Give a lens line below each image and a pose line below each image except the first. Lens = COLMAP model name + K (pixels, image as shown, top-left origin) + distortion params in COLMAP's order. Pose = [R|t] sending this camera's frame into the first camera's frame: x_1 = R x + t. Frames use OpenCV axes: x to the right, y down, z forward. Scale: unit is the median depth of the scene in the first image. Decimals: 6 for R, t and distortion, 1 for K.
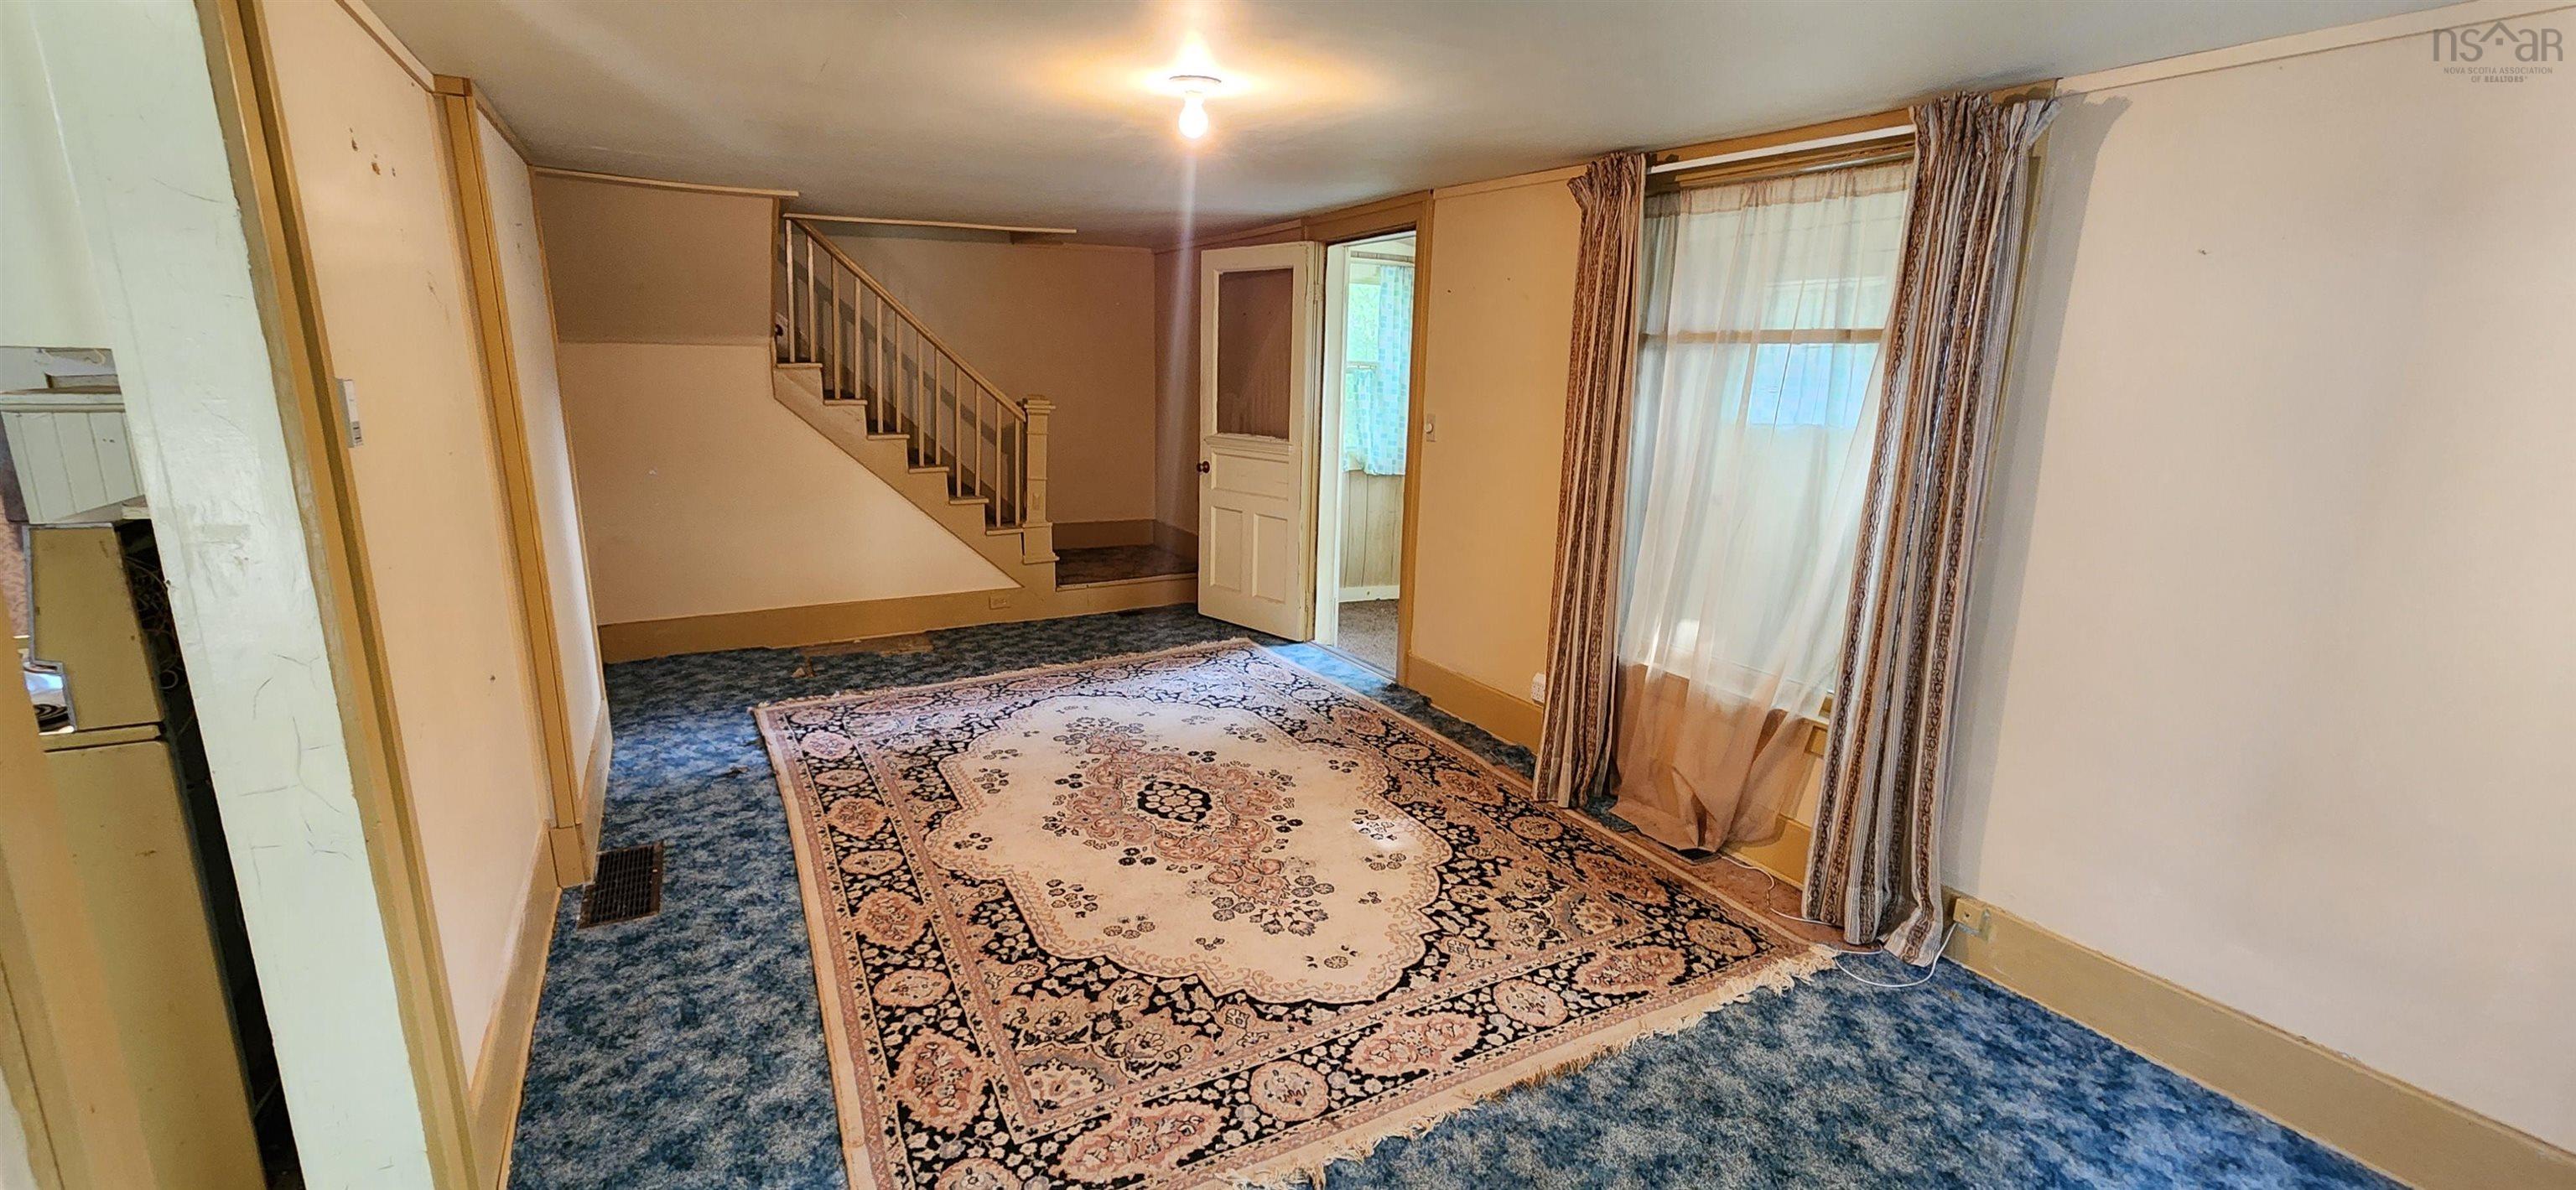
lens RADIAL K [[1052.8, 0, 1270.7], [0, 1052.8, 590.2], [0, 0, 1]] dist [-0.000599, -0.000040]
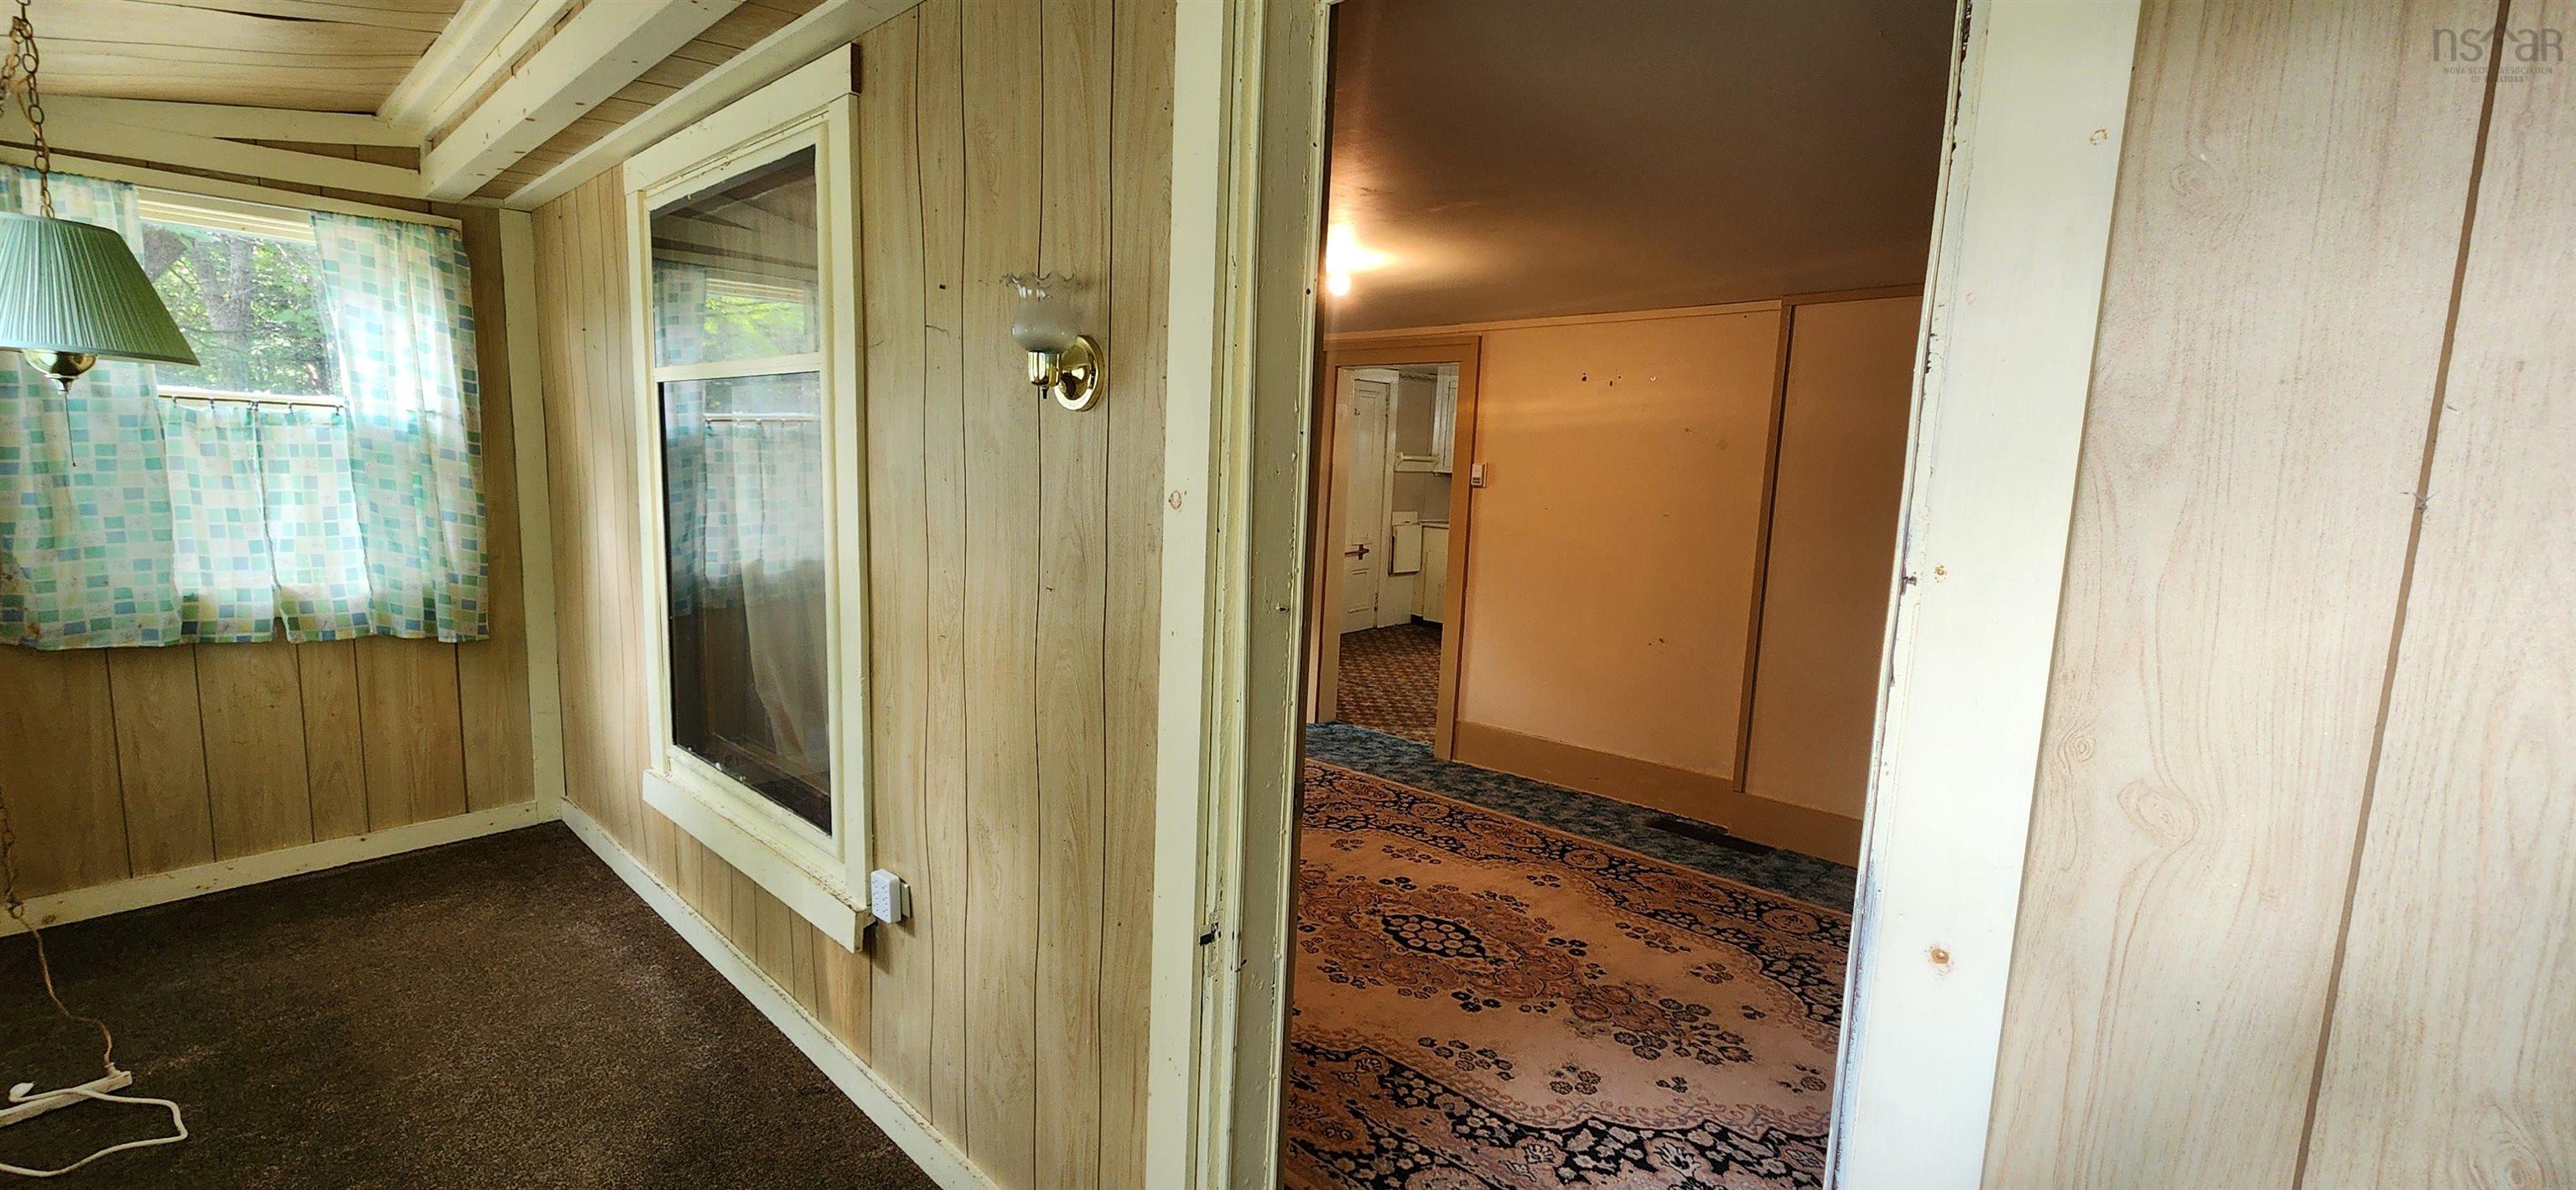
lens RADIAL K [[1052.8, 0, 1270.7], [0, 1052.8, 590.2], [0, 0, 1]] dist [-0.000599, -0.000040]
pose [[-0.950619, -0.017911, -0.309843, 0.394812], [-0.121657, 0.939943, 0.318915, -0.421953], [0.285522, 0.340862, -0.895707, 2.063908]]
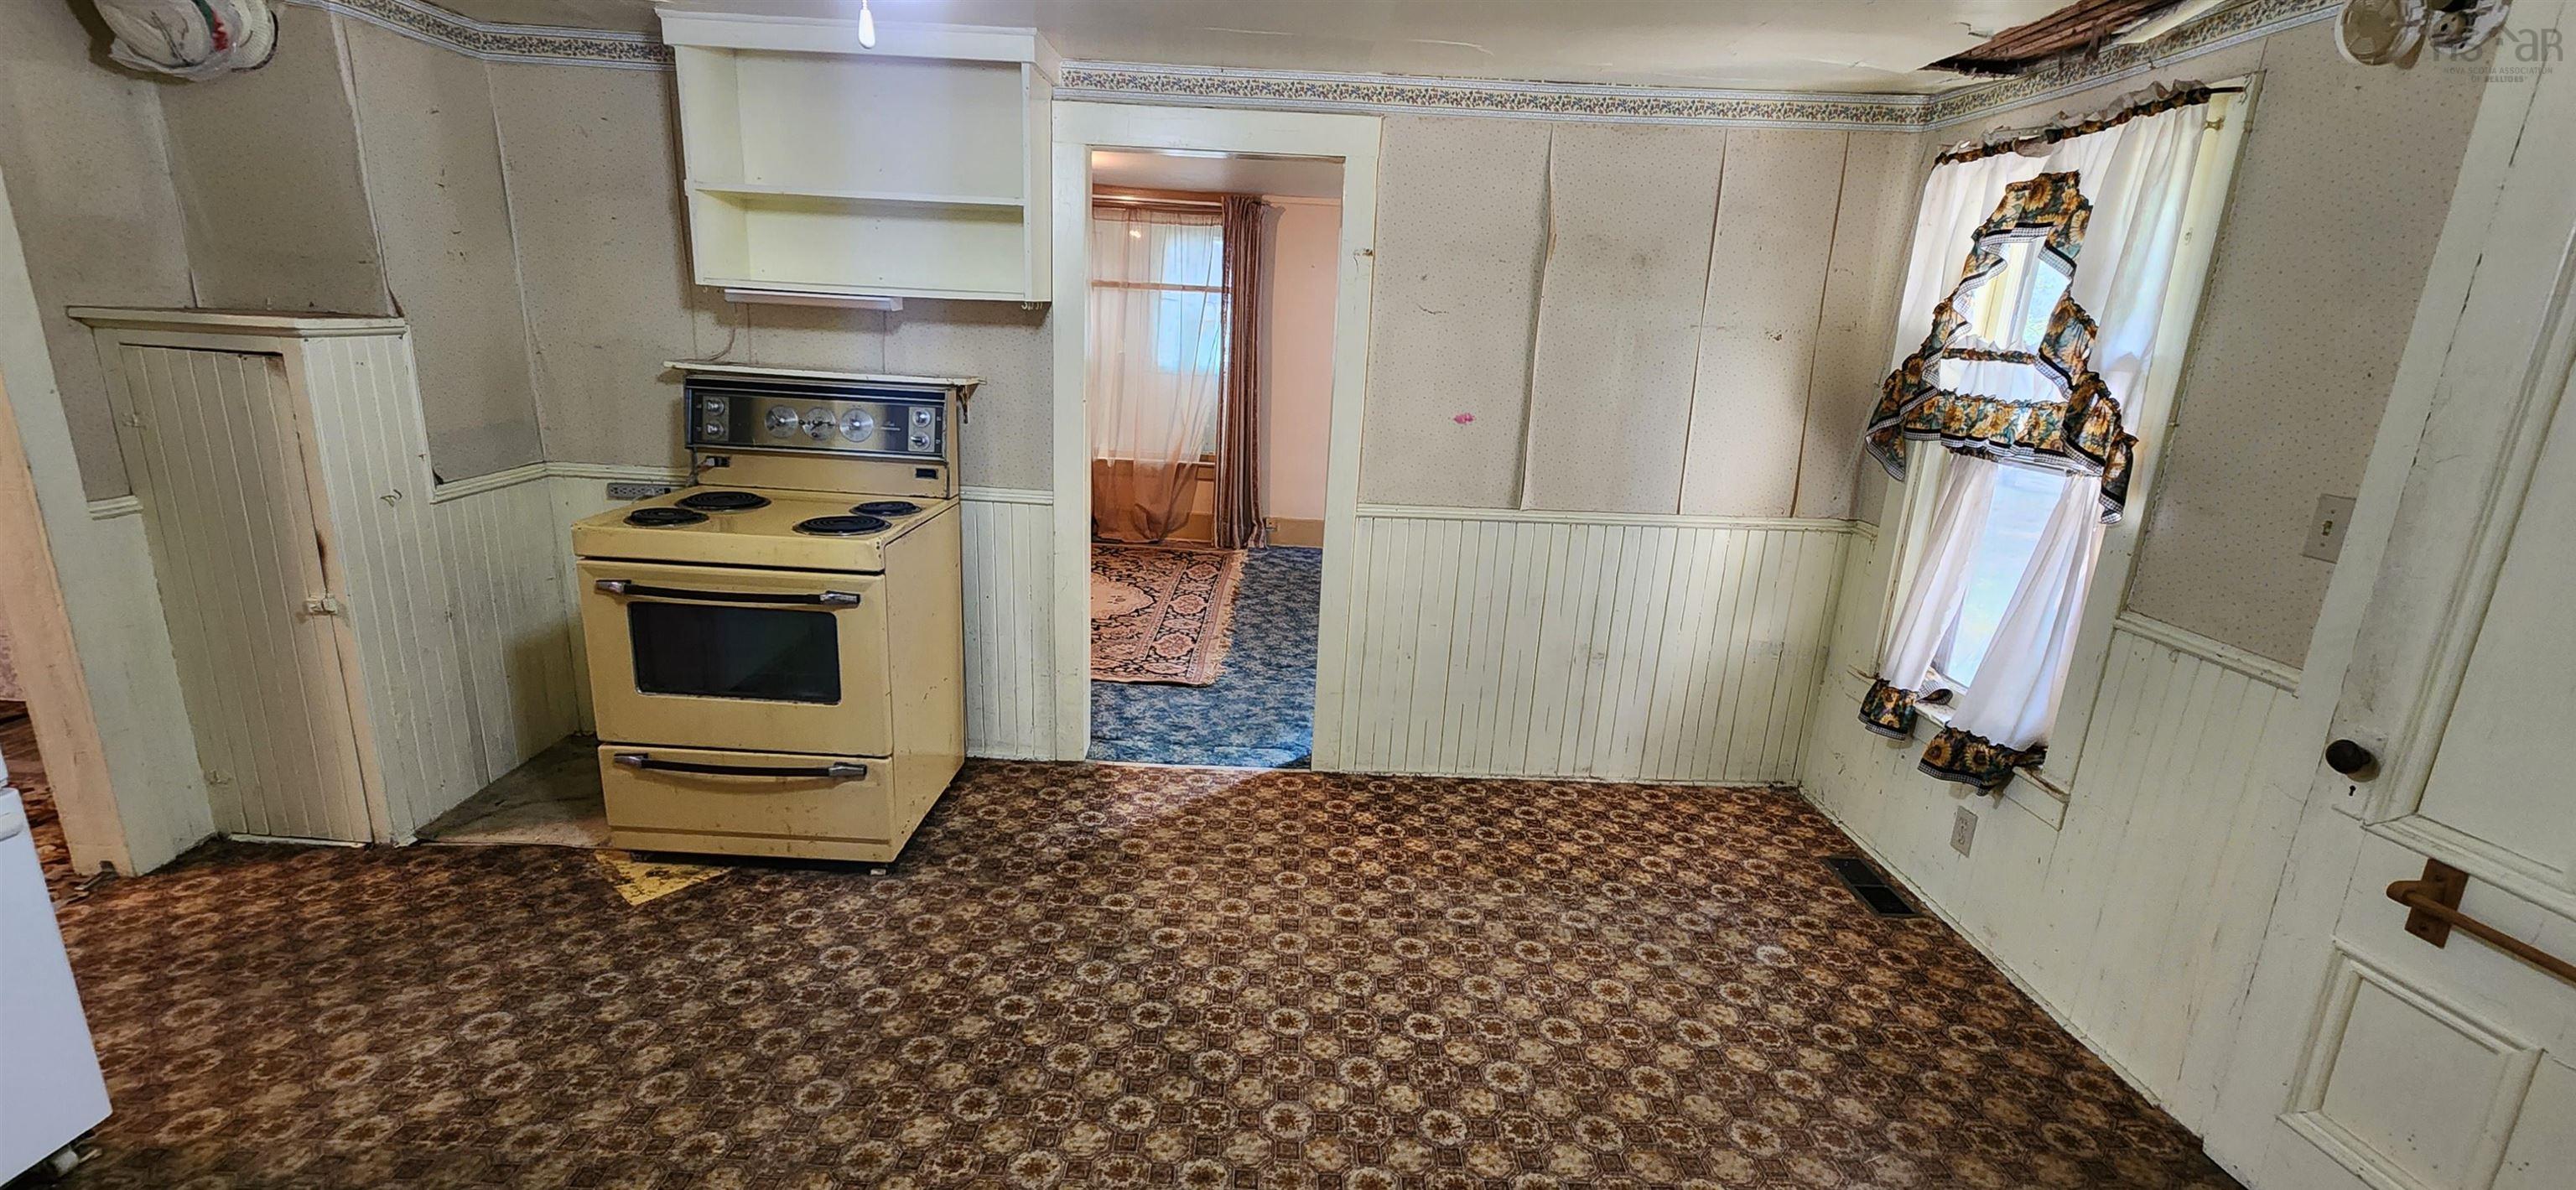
lens RADIAL K [[1052.8, 0, 1270.7], [0, 1052.8, 590.2], [0, 0, 1]] dist [-0.000599, -0.000040]
pose [[0.488986, -0.222406, 0.843462, -1.393430], [0.153347, 0.973808, 0.167876, 0.036066], [-0.858707, 0.047253, 0.510284, -0.263719]]
